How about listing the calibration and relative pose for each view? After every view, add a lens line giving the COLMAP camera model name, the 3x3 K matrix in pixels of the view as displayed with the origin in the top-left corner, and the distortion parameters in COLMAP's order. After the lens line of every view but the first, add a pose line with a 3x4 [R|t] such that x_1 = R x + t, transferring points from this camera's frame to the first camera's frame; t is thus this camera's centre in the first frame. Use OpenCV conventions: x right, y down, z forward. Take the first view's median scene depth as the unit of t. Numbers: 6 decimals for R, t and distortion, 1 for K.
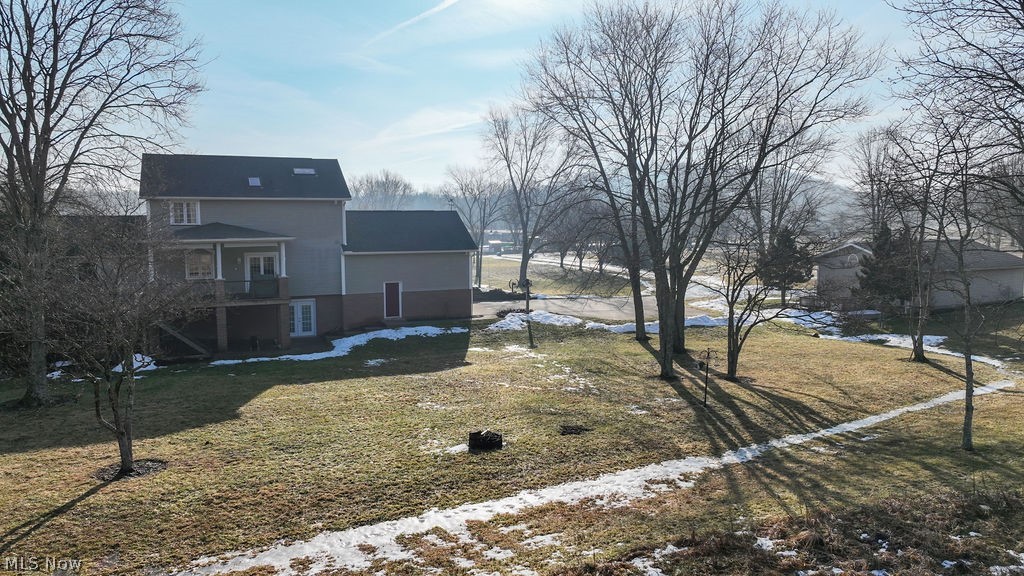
lens RADIAL K [[724.5, 0, 513.1], [0, 724.5, 287.3], [0, 0, 1]] dist [0.000146, -0.002337]
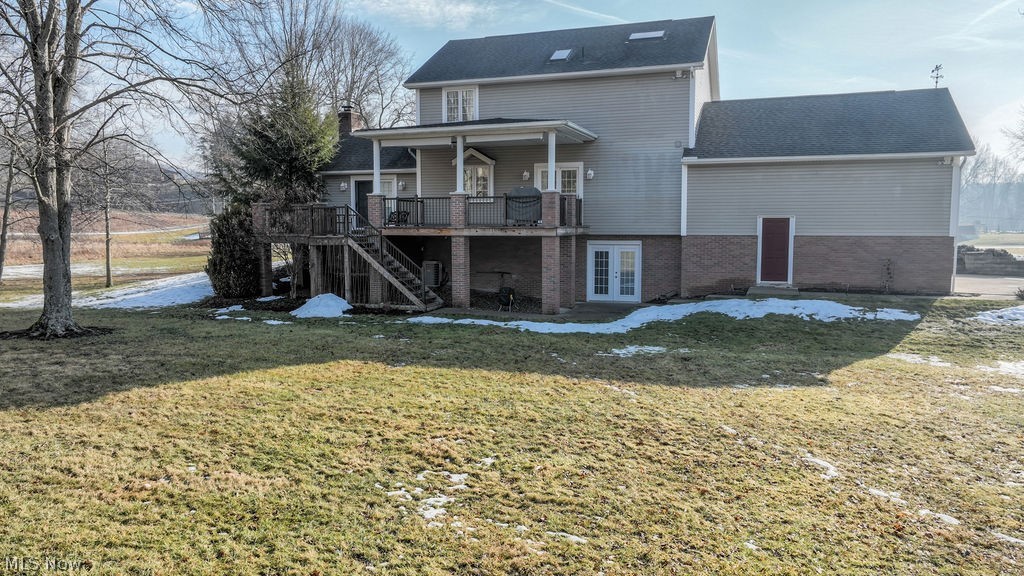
lens RADIAL K [[724.5, 0, 507.0], [0, 724.5, 286.8], [0, 0, 1]] dist [0.000146, -0.002337]
pose [[0.722178, 0.067749, -0.688381, 0.064495], [-0.062623, 0.997509, 0.032475, 0.041511], [0.688867, 0.019655, 0.724622, 0.488123]]
